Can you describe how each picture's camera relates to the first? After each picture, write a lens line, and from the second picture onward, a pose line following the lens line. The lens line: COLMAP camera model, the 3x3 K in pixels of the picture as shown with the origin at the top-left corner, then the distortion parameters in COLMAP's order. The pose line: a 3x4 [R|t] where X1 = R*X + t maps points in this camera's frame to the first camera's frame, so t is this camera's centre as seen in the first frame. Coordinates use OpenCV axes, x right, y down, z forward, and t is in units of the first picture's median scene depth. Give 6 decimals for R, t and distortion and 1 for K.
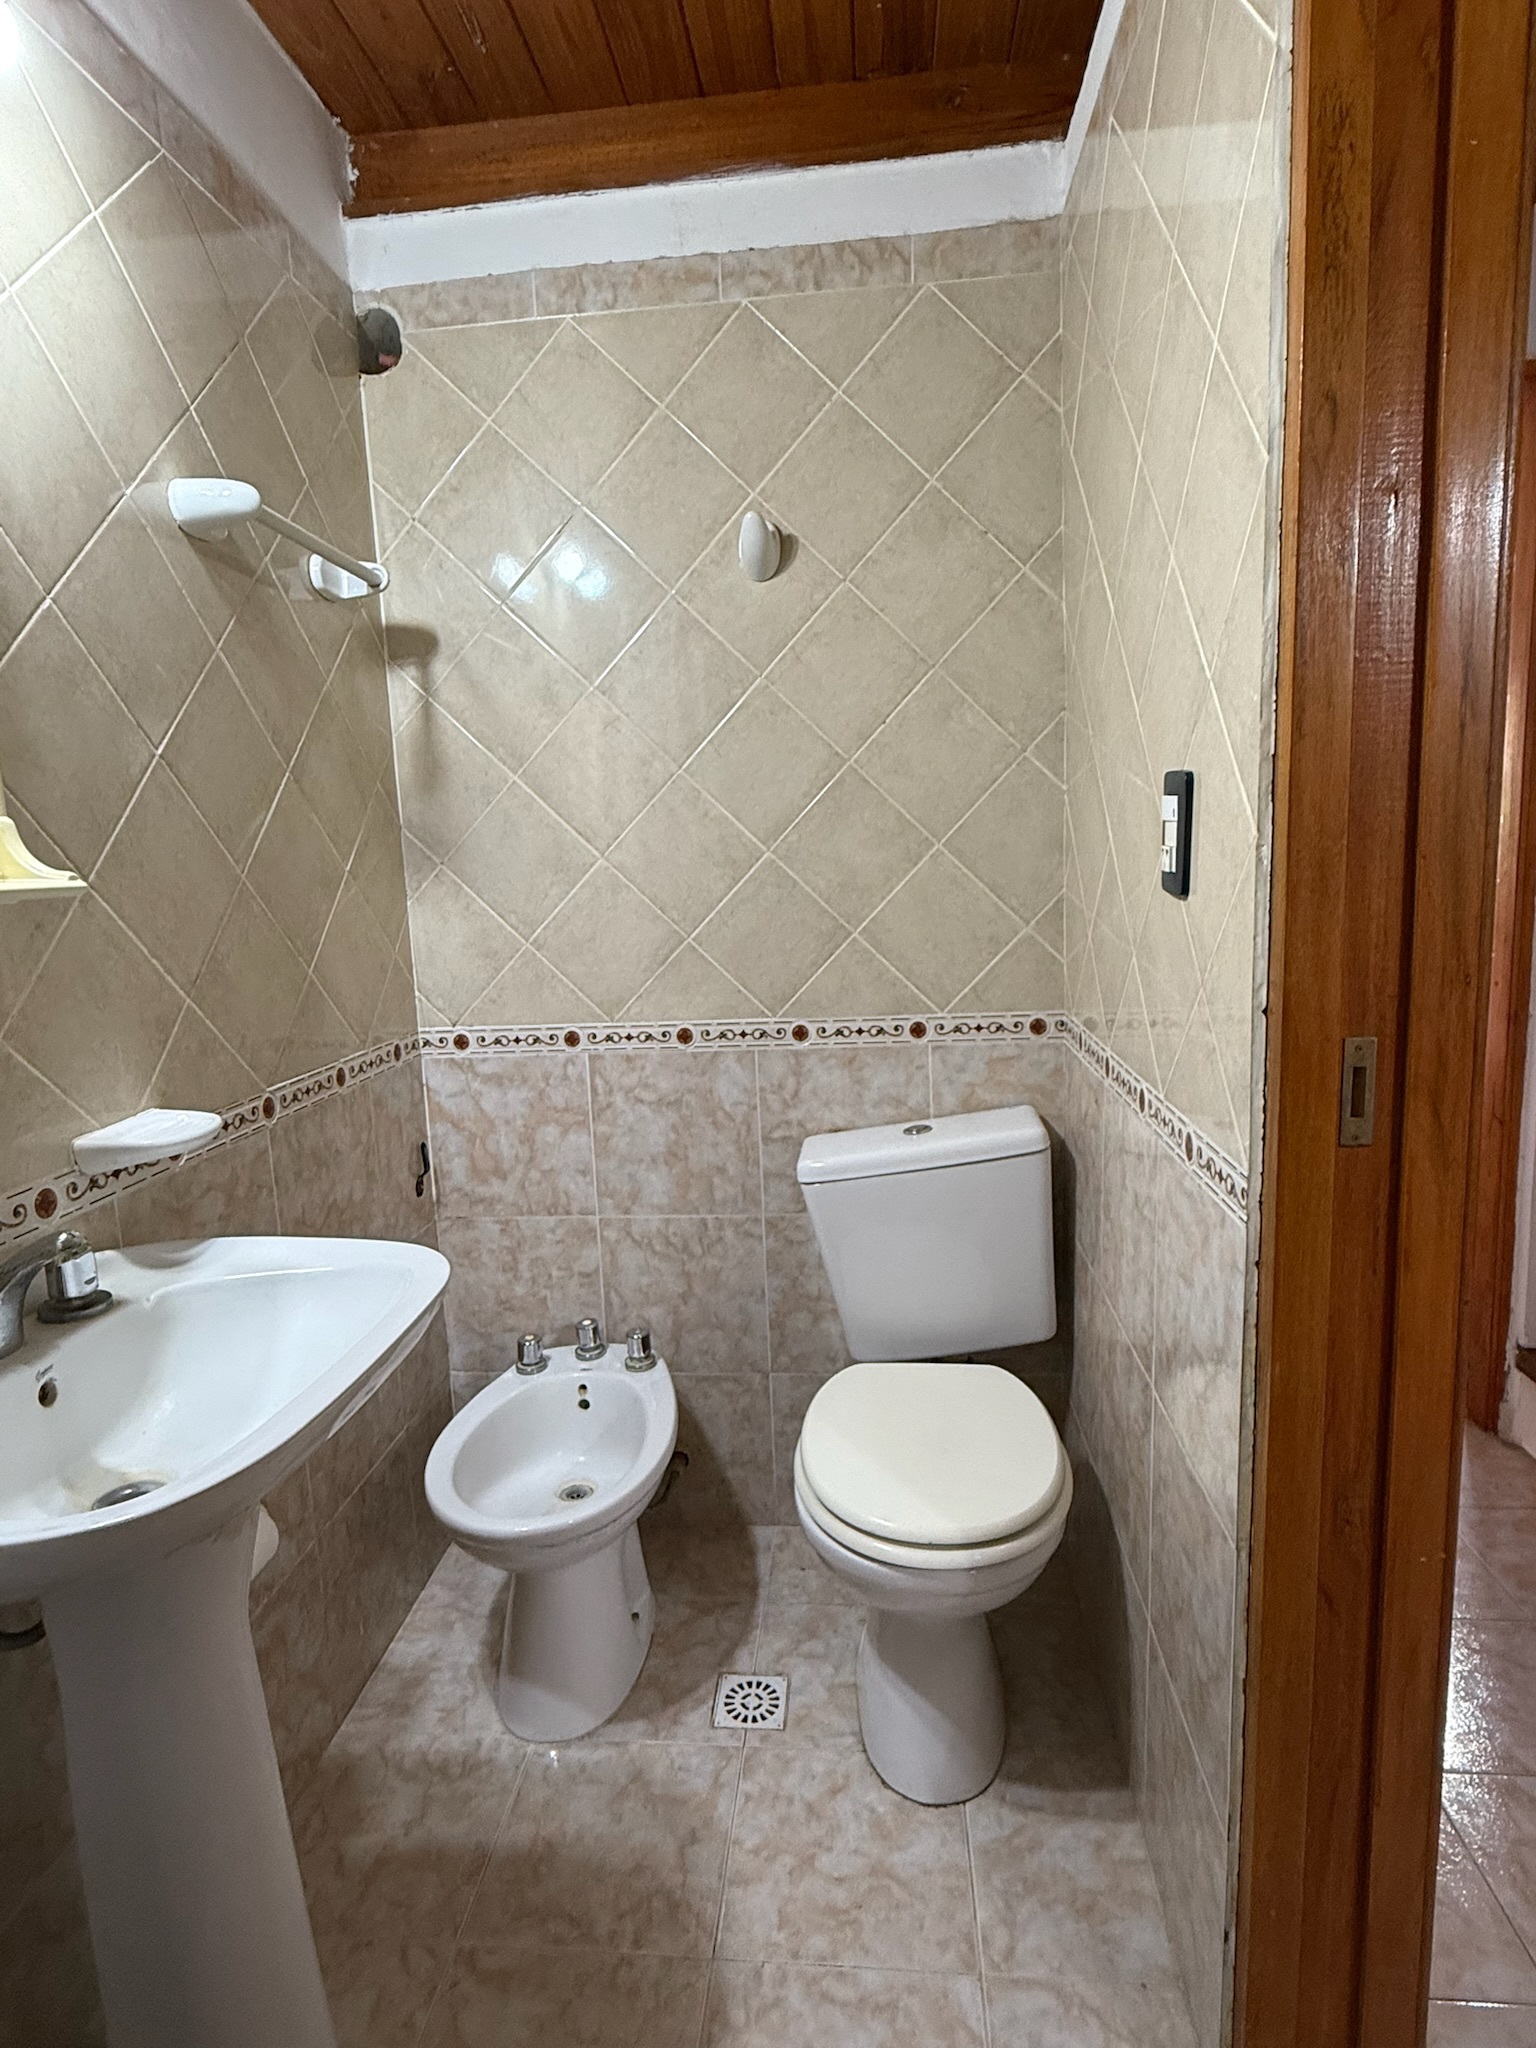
lens RADIAL K [[1103.2, 0, 771.0], [0, 1103.2, 1020.3], [0, 0, 1]] dist [-0.001162, 0.000722]
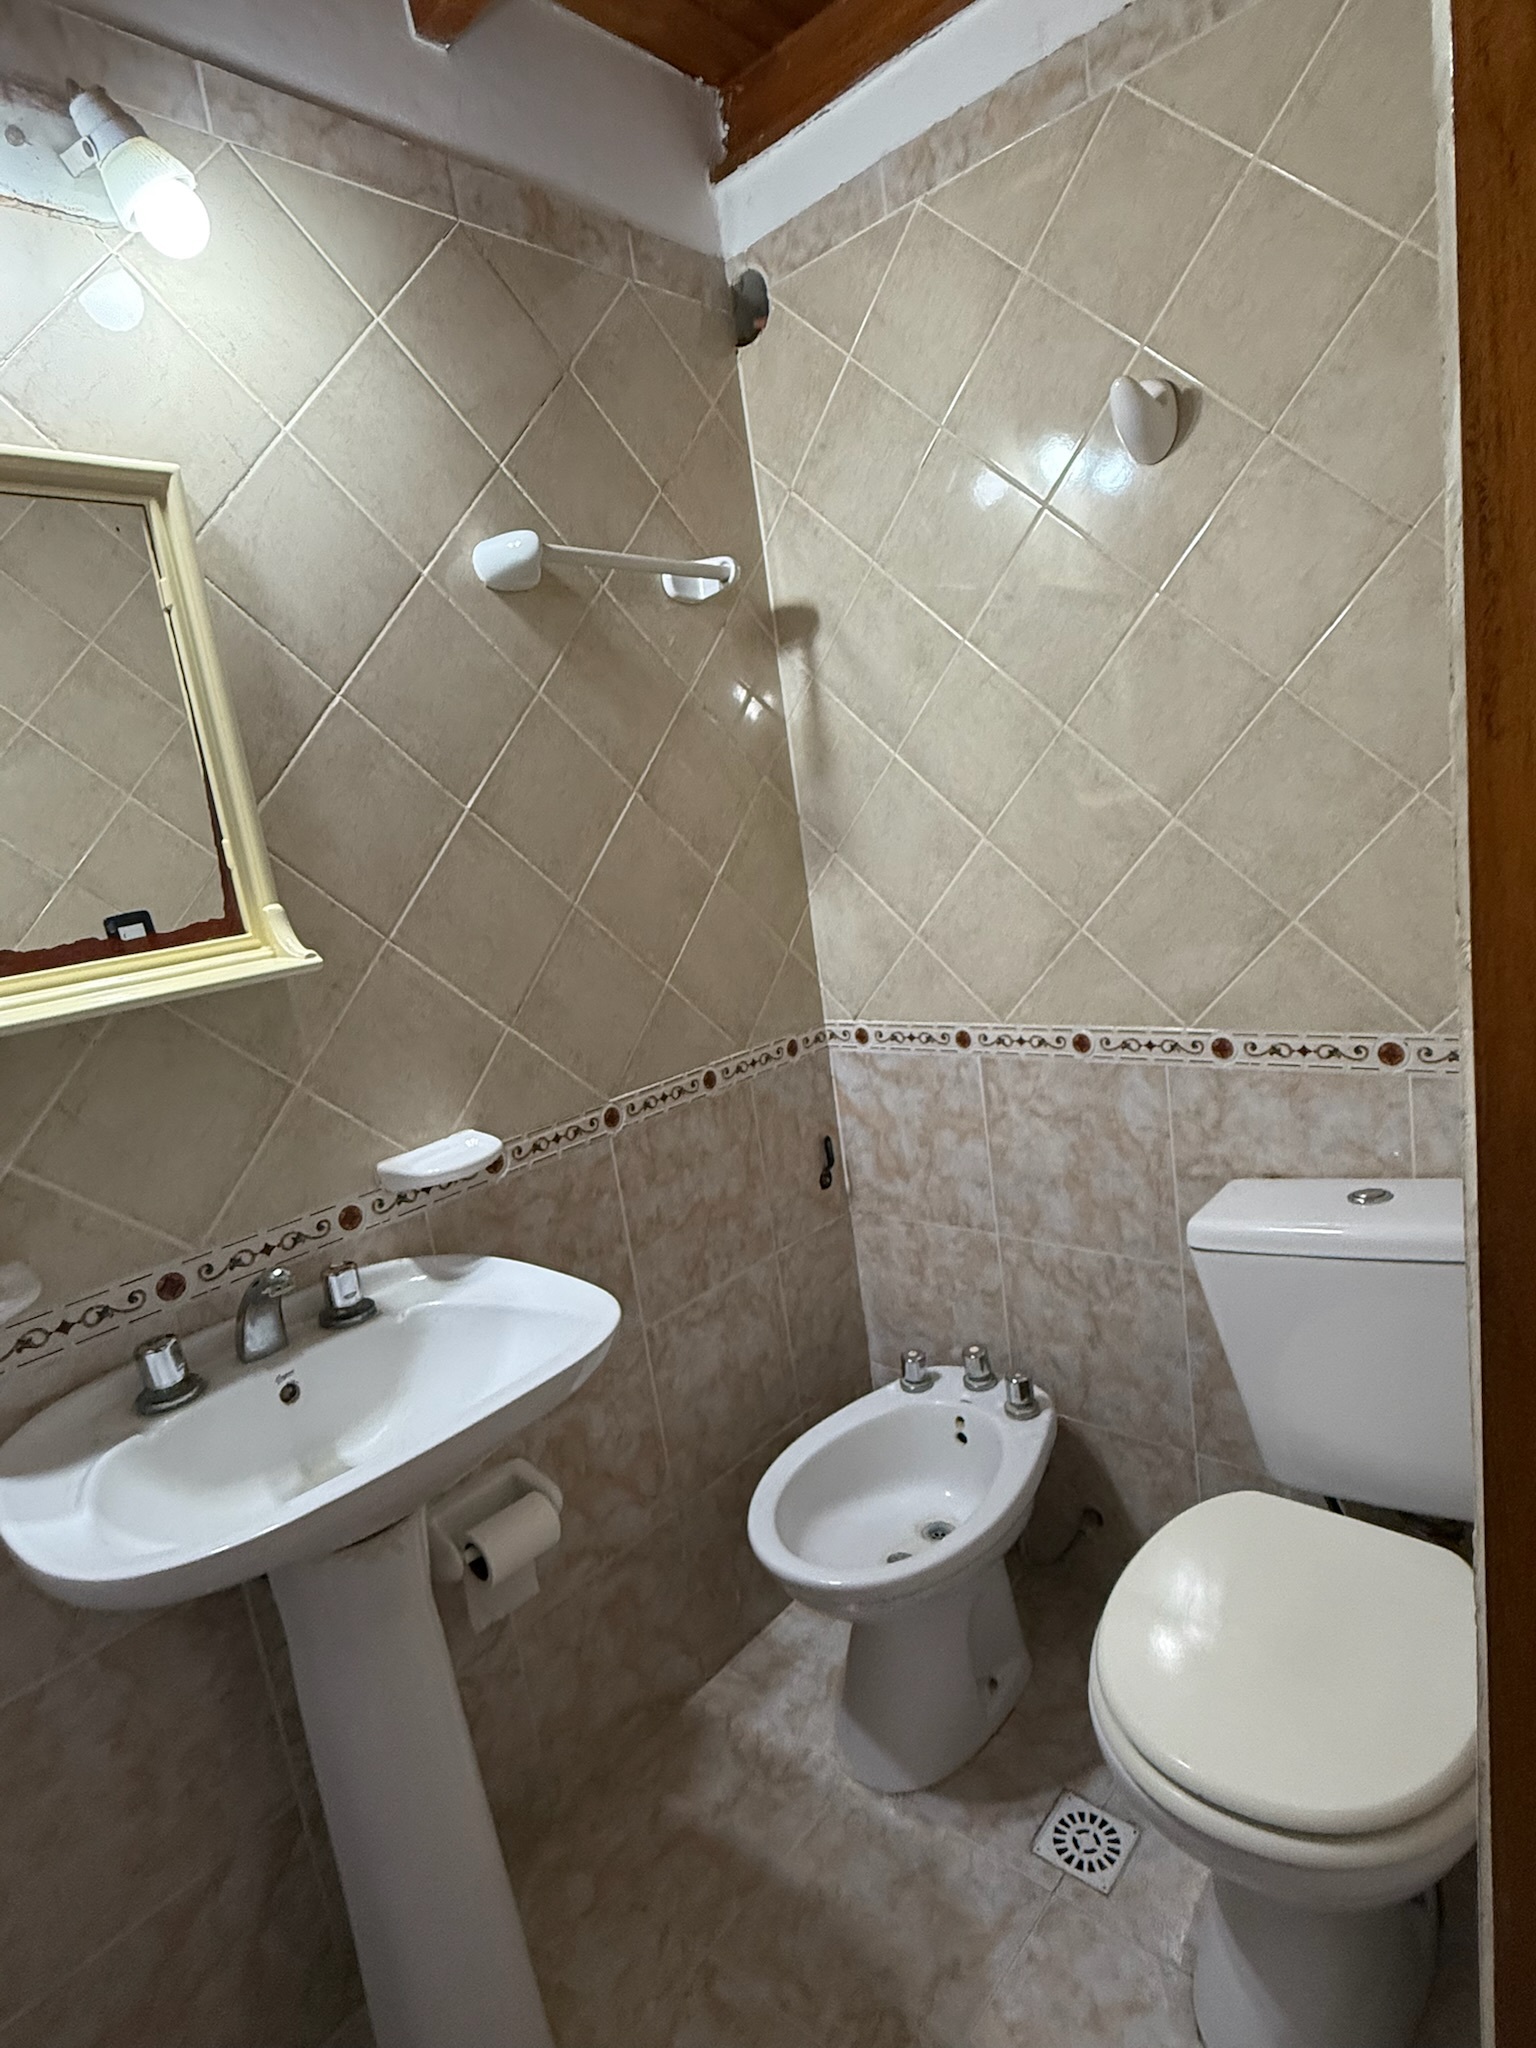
lens RADIAL K [[1103.2, 0, 765.2], [0, 1103.2, 1021.2], [0, 0, 1]] dist [-0.001162, 0.000722]
pose [[0.801324, 0.038470, -0.596992, 0.258032], [0.017626, 0.995979, 0.087839, -0.090711], [0.597970, -0.080910, 0.797424, 0.211934]]
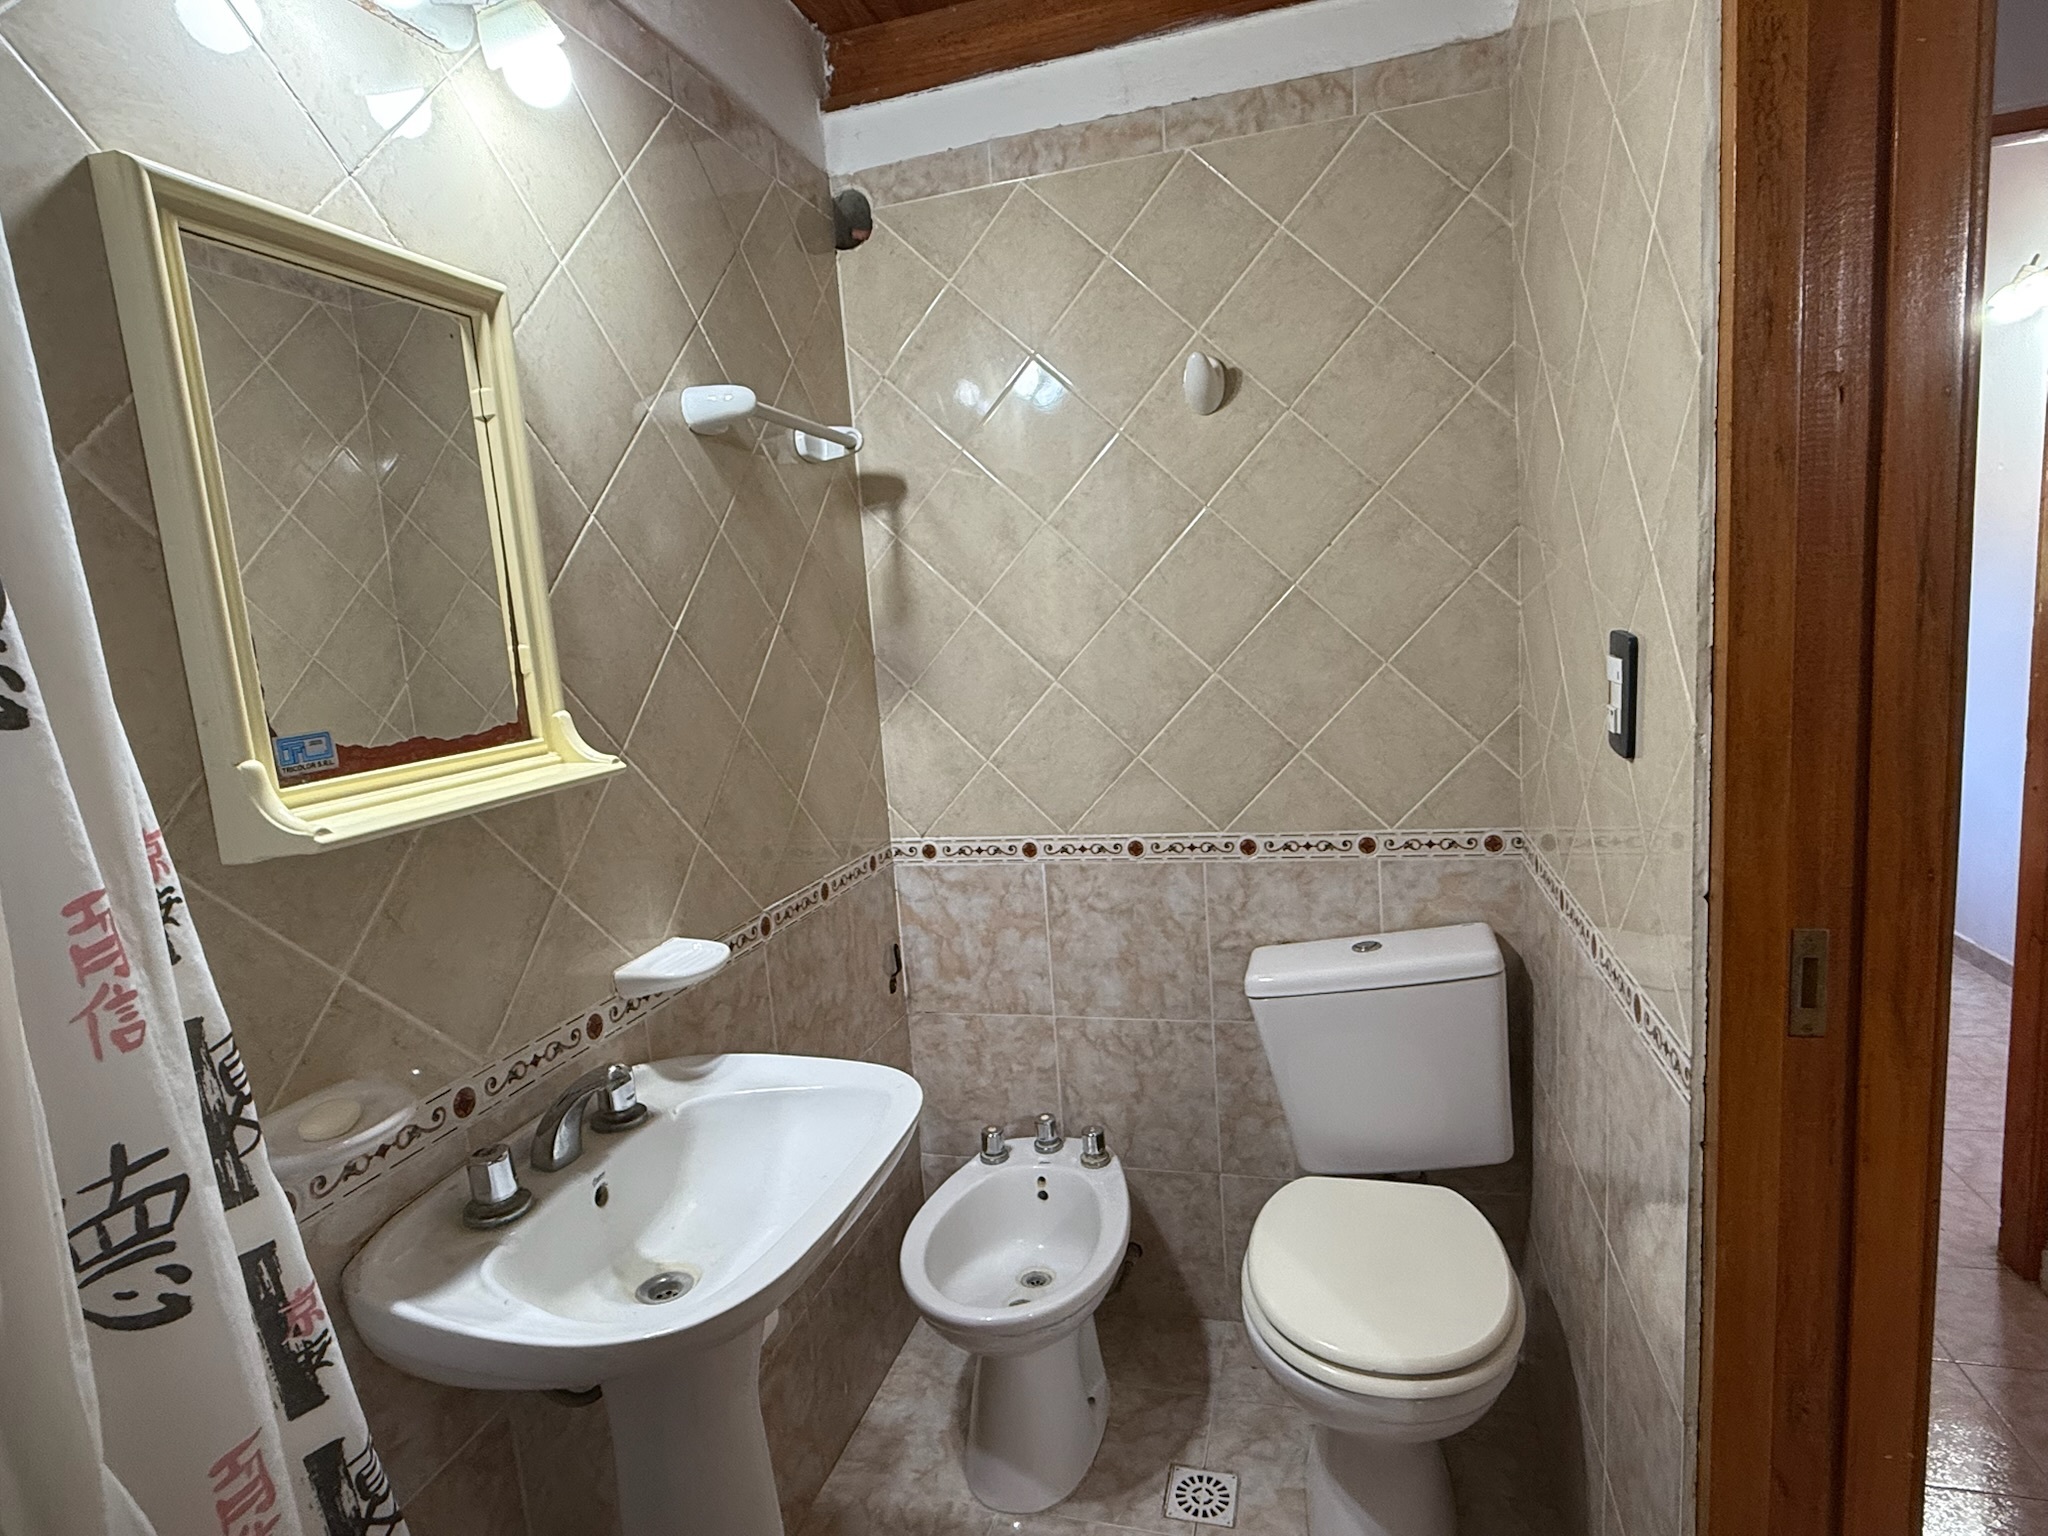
lens RADIAL K [[1103.2, 0, 1022.4], [0, 1103.2, 772.8], [0, 0, 1]] dist [-0.001162, 0.000722]
pose [[0.982555, -0.006033, -0.185876, 0.012607], [0.006623, 0.999975, 0.002556, -0.068768], [0.185856, -0.003742, 0.982570, -0.053908]]
